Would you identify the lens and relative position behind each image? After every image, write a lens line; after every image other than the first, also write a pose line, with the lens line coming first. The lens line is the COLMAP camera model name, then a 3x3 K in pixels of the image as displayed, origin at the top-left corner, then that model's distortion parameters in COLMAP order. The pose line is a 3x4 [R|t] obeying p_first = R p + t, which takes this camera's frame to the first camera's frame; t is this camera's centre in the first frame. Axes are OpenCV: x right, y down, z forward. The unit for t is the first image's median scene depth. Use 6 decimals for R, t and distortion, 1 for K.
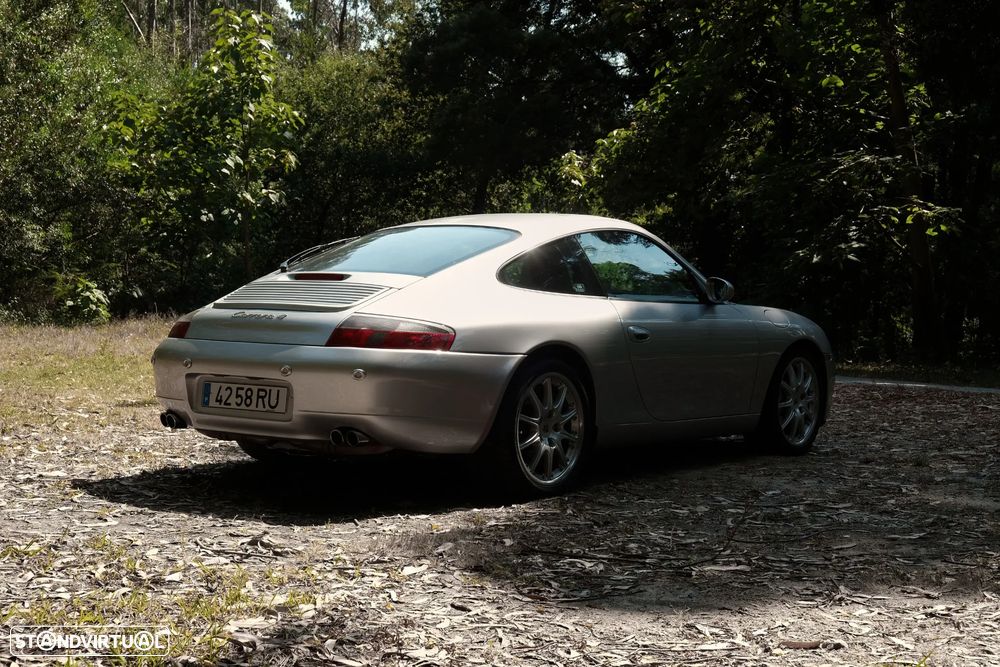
lens RADIAL K [[1482.3, 0, 500.0], [0, 1482.3, 333.5], [0, 0, 1]] dist [0.012017, 0.021672]
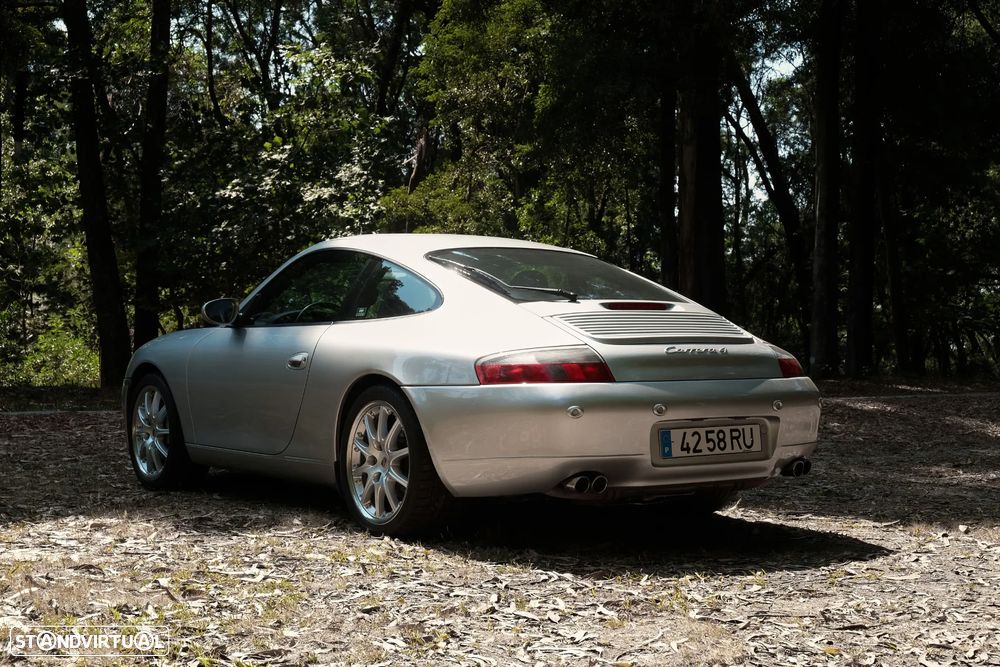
lens RADIAL K [[1482.3, 0, 500.0], [0, 1482.3, 333.5], [0, 0, 1]] dist [0.012017, 0.021672]
pose [[0.286310, -0.029927, 0.957670, -1.076736], [0.025261, 0.999400, 0.023679, -0.047419], [-0.957804, 0.017412, 0.286894, 0.864221]]
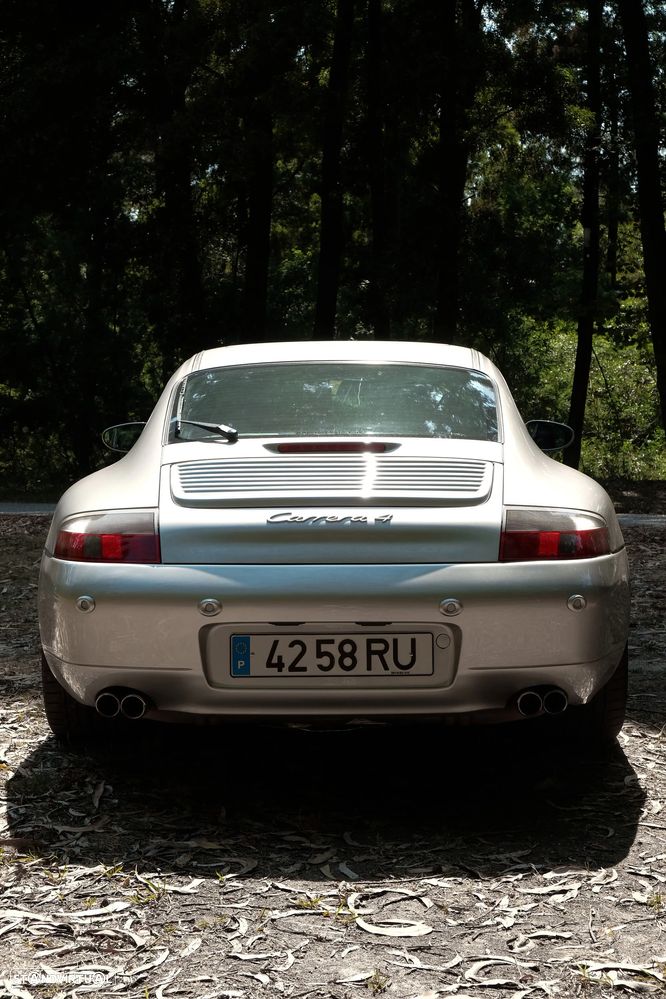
lens RADIAL K [[1480.8, 0, 333.0], [0, 1480.8, 499.5], [0, 0, 1]] dist [0.012017, 0.021672]
pose [[0.797401, -0.067519, 0.599661, -0.532561], [0.039628, 0.997435, 0.059611, -0.056827], [-0.602148, -0.023771, 0.798031, 0.517831]]
